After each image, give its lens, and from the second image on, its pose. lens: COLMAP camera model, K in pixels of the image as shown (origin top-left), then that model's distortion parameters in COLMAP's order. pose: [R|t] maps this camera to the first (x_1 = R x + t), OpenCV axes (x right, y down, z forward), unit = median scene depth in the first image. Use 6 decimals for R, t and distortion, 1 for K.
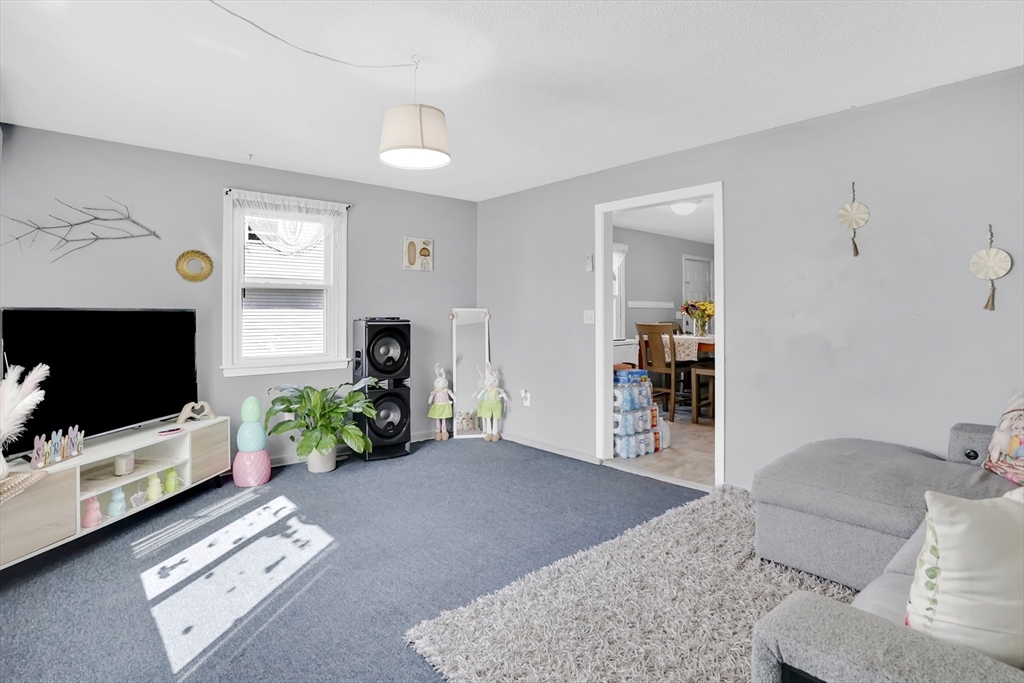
lens RADIAL K [[528.9, 0, 514.9], [0, 528.9, 334.4], [0, 0, 1]] dist [-0.038024, -0.000751]
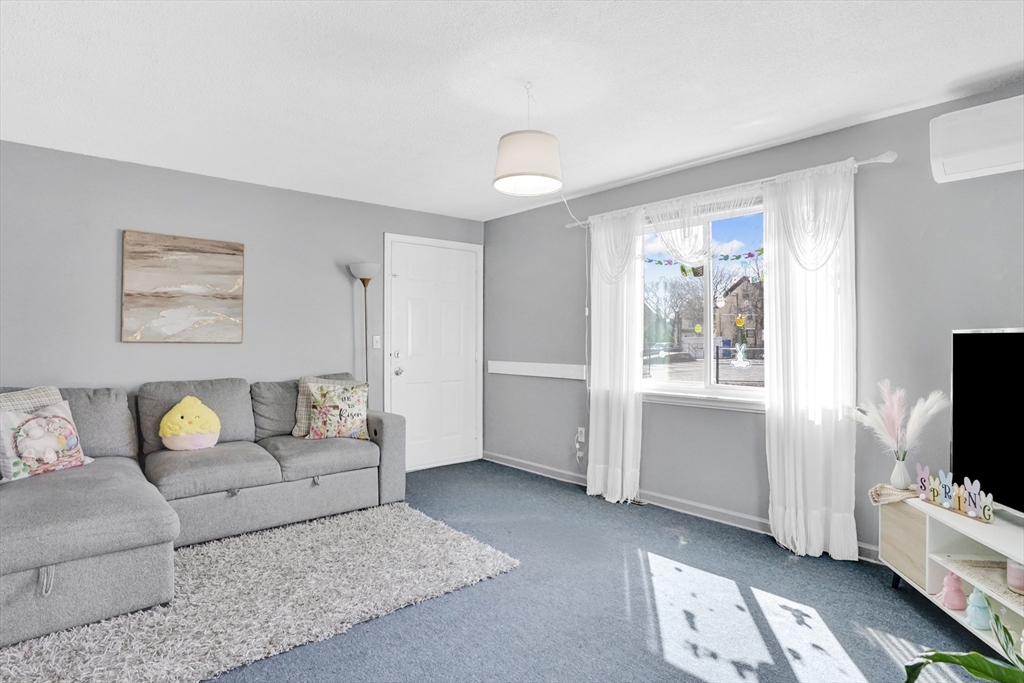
lens RADIAL K [[528.9, 0, 508.5], [0, 528.9, 338.7], [0, 0, 1]] dist [-0.038024, -0.000751]
pose [[-0.999785, 0.003281, 0.020488, -0.153906], [0.004042, 0.999300, 0.037180, -0.071451], [-0.020352, 0.037255, -0.999099, 1.740051]]
